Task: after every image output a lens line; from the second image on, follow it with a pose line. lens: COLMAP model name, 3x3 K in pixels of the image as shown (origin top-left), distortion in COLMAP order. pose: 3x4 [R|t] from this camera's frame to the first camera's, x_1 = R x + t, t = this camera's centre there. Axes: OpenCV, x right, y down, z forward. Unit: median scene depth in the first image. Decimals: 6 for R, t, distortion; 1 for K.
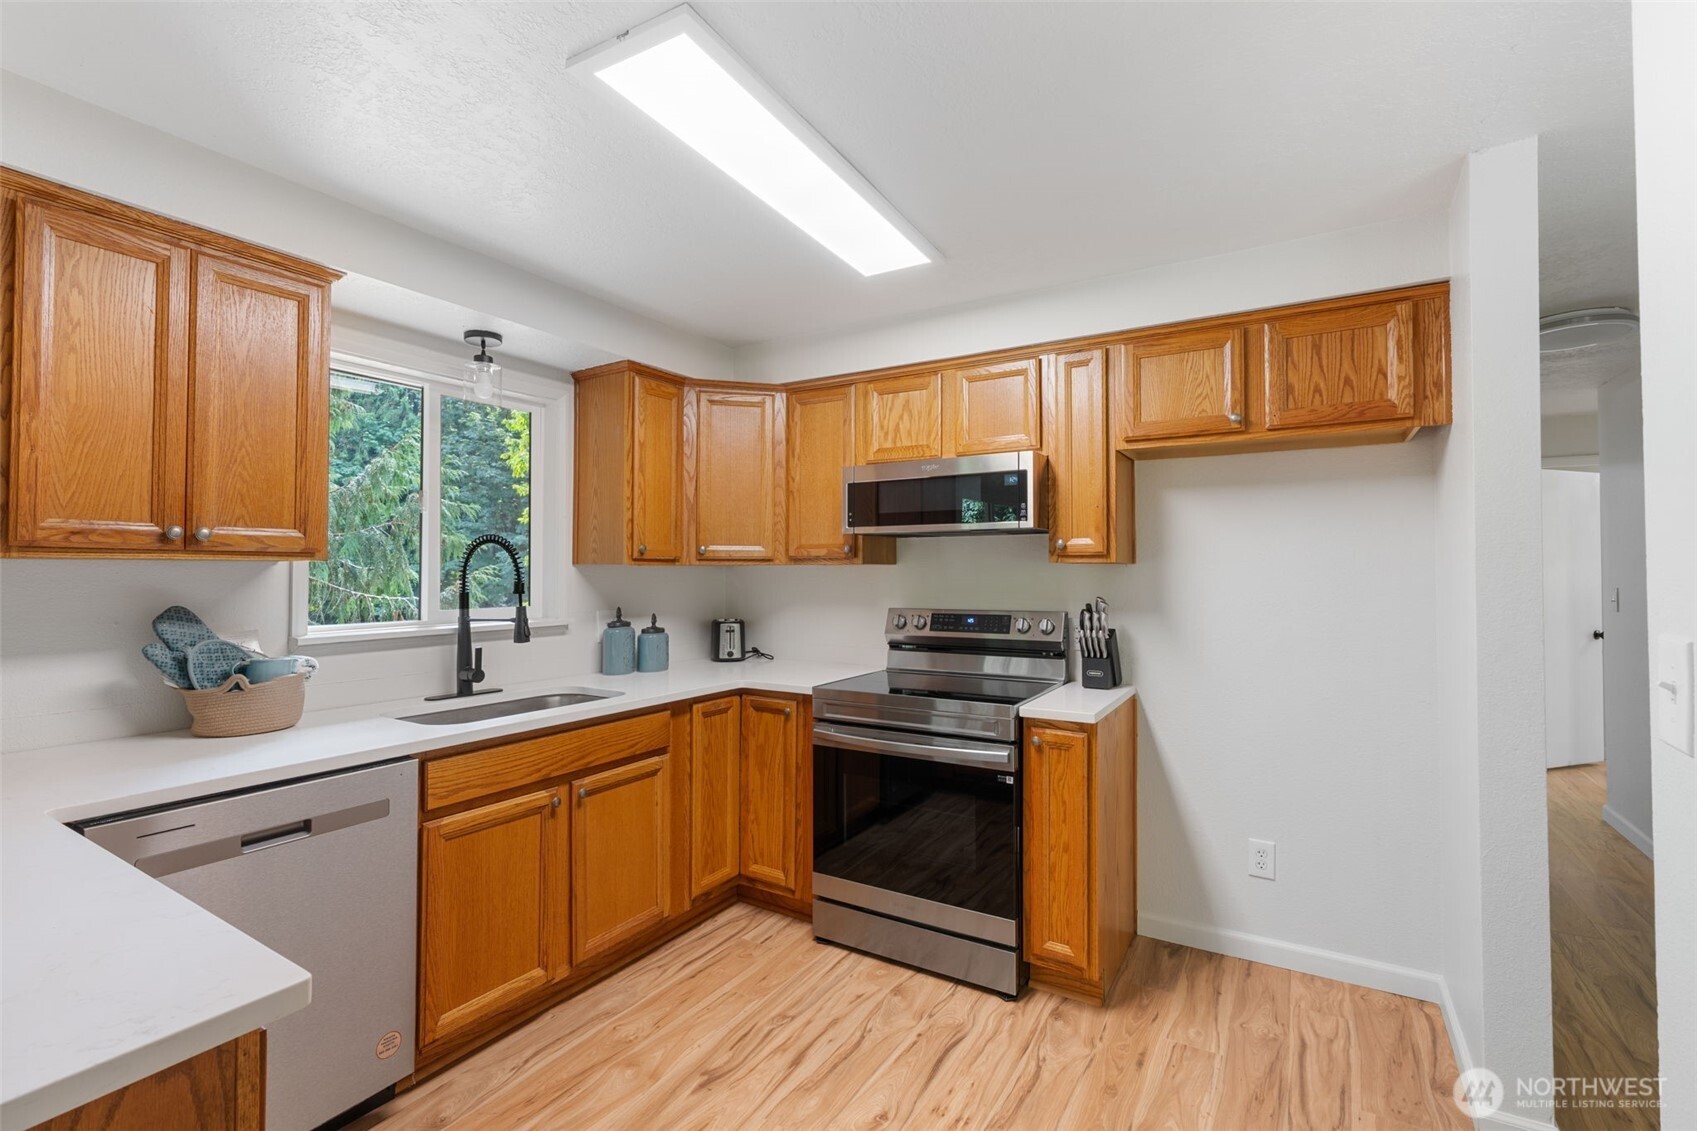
lens RADIAL K [[753.4, 0, 847.7], [0, 753.4, 559.5], [0, 0, 1]] dist [-0.001353, 0.000358]
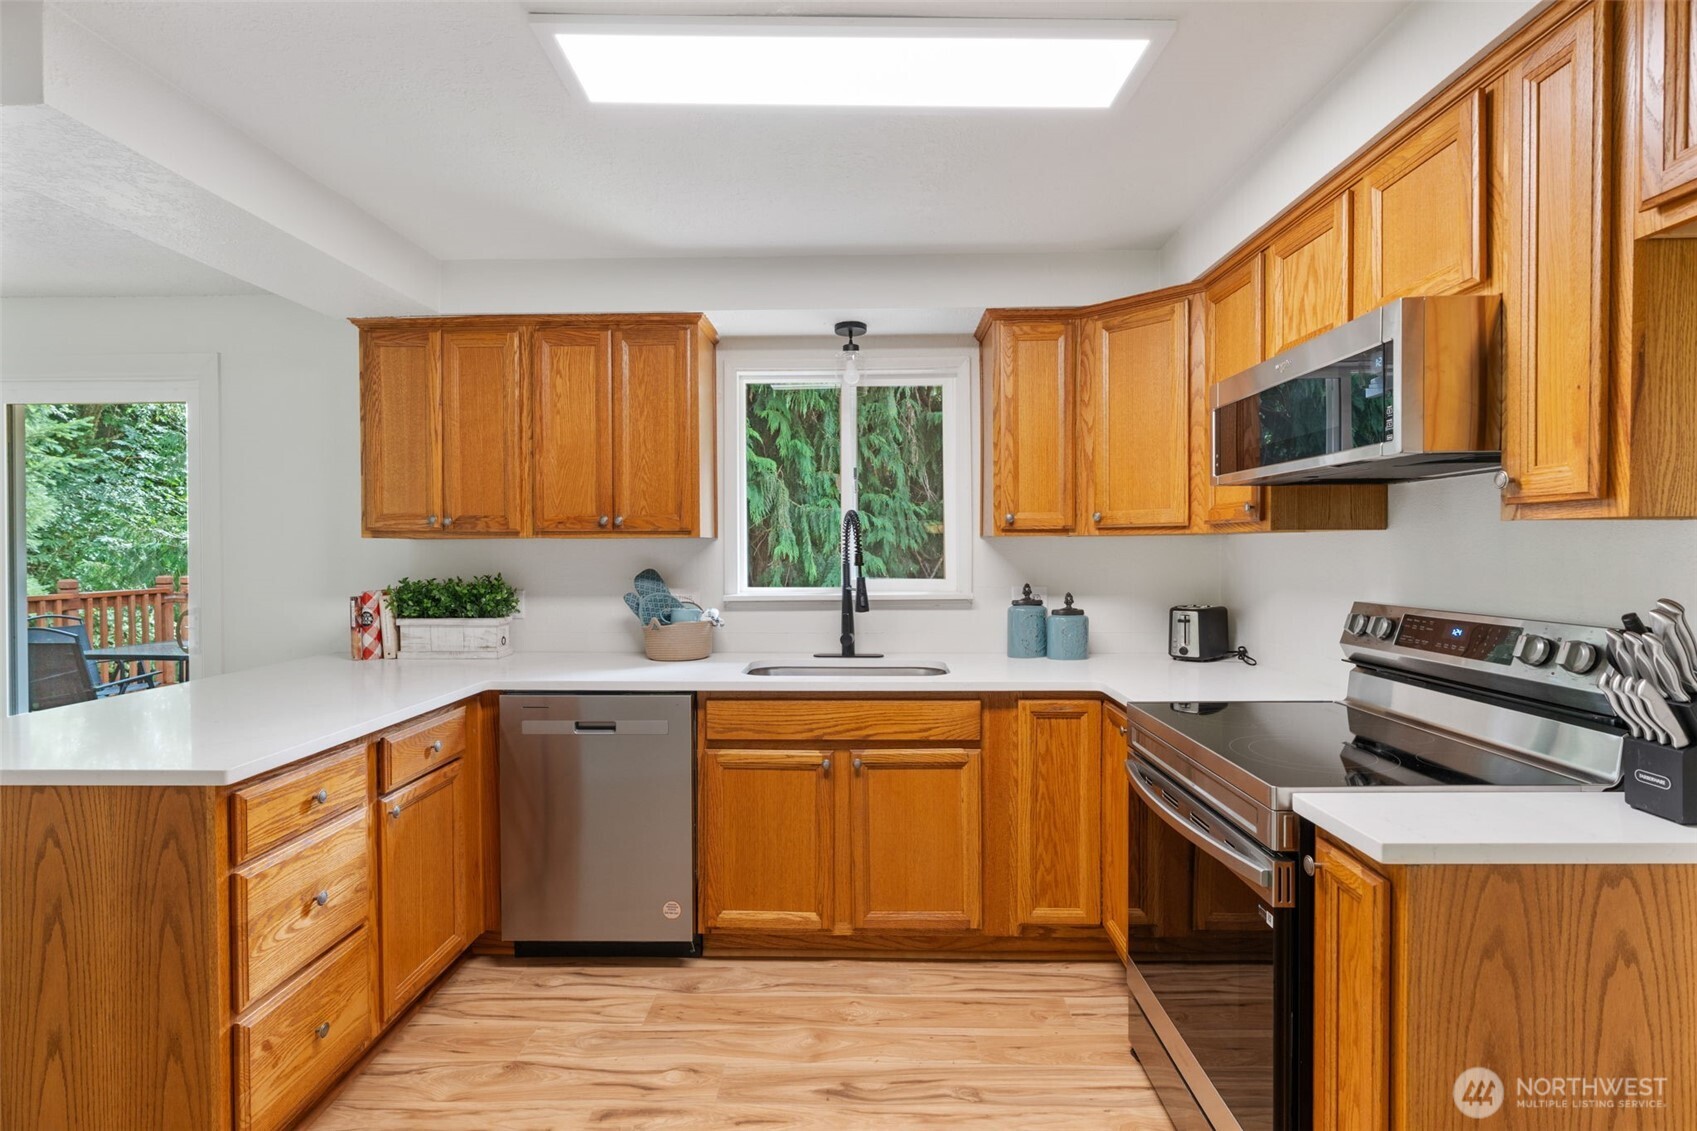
lens RADIAL K [[805.2, 0, 847.9], [0, 805.2, 559.1], [0, 0, 1]] dist [-0.000922, 0.000670]
pose [[0.502896, 0.010535, -0.864283, 0.518144], [0.018983, 0.999550, 0.023229, 0.009463], [0.864138, -0.028089, 0.502470, 0.408727]]
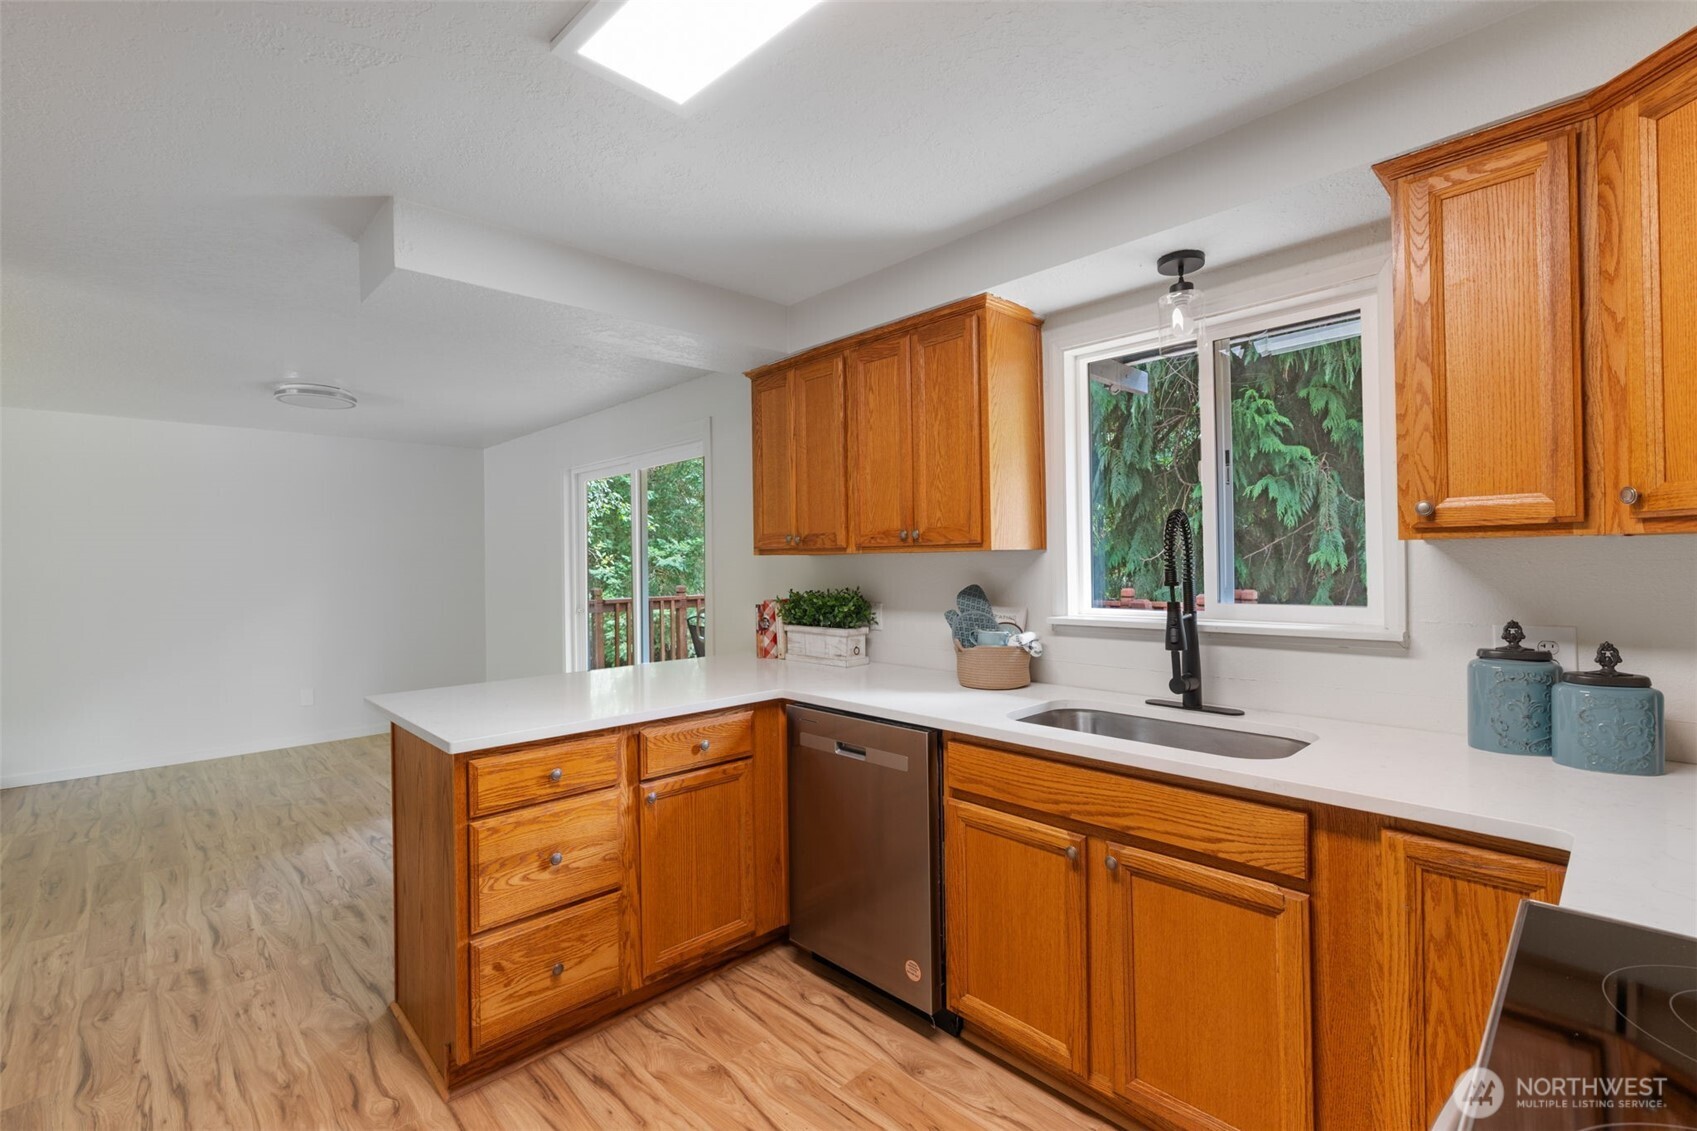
lens RADIAL K [[753.4, 0, 847.7], [0, 753.4, 559.5], [0, 0, 1]] dist [-0.001353, 0.000358]
pose [[-0.253226, 0.002350, -0.967404, 0.374635], [0.032596, 0.999450, -0.006105, 0.012443], [0.966858, -0.033079, -0.253163, 0.854943]]
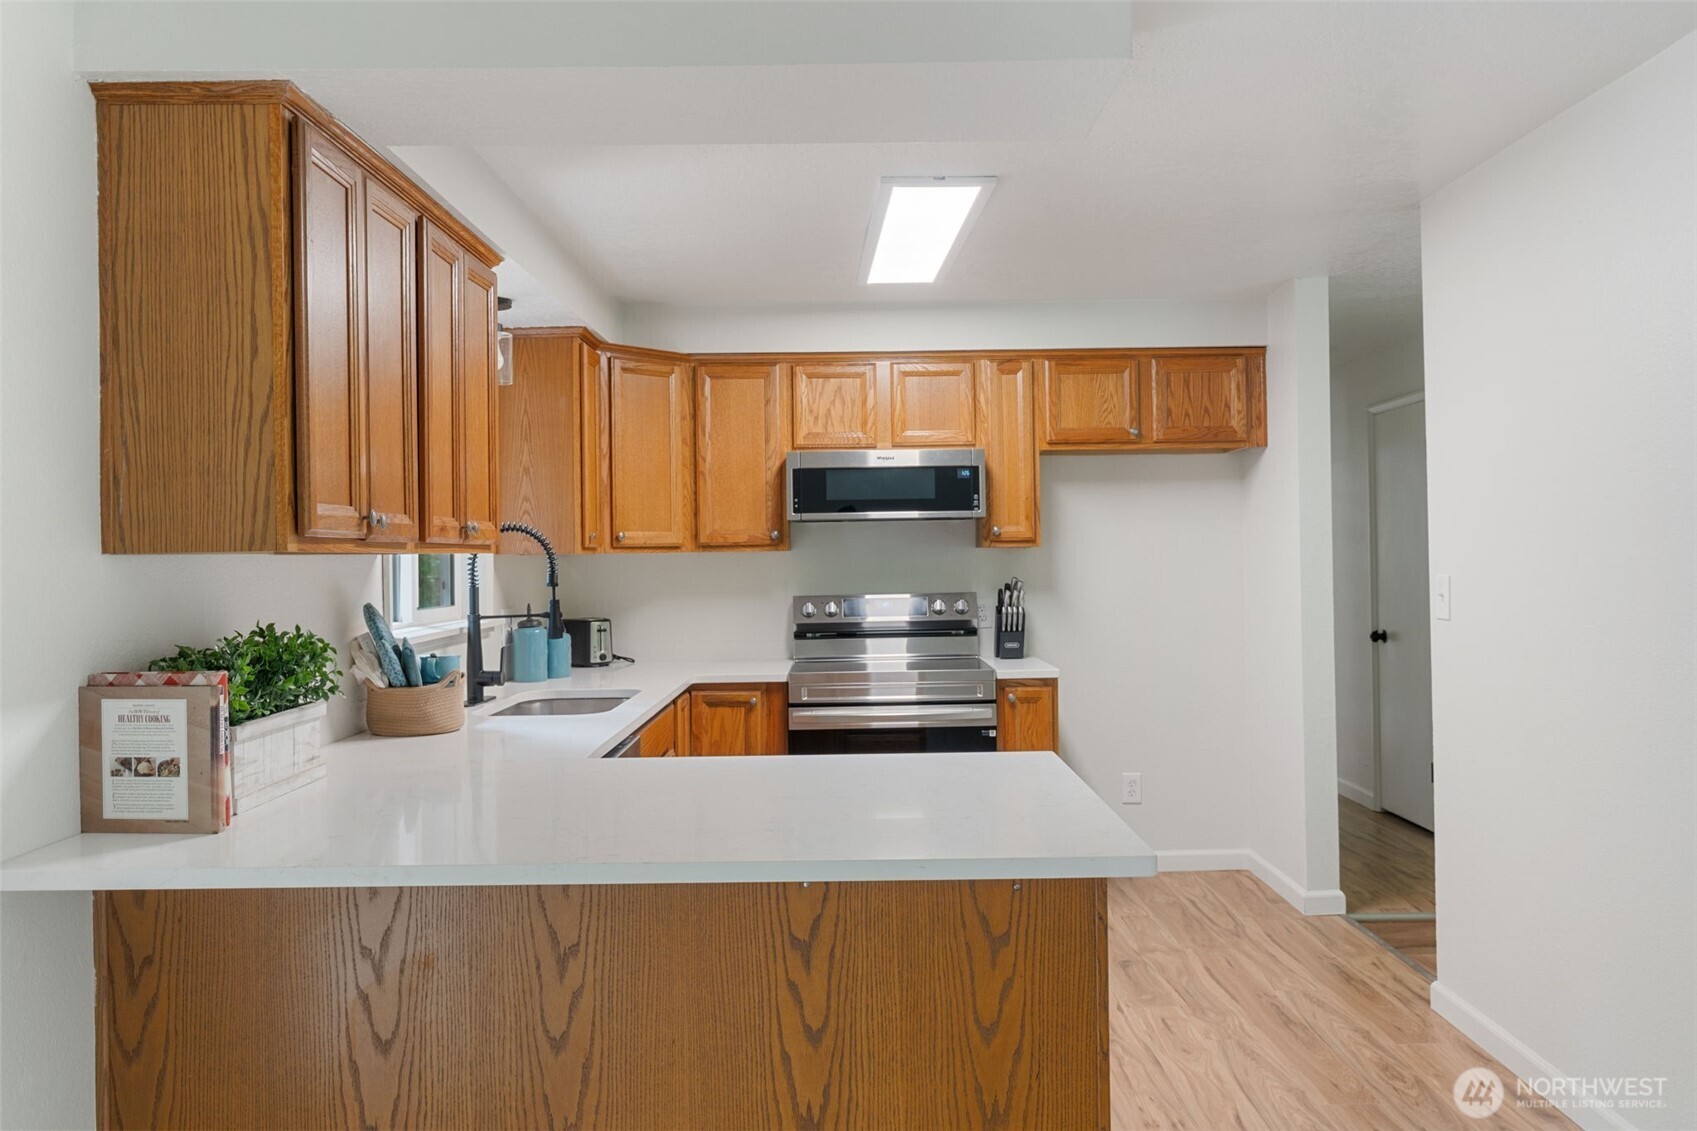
lens RADIAL K [[1252.7, 0, 847.4], [0, 1252.7, 549.7], [0, 0, 1]] dist [-0.002851, -0.000237]
pose [[0.855470, -0.010814, 0.517739, -0.898455], [0.007364, 0.999935, 0.008718, -0.010034], [-0.517800, -0.003645, 0.855494, -0.500678]]
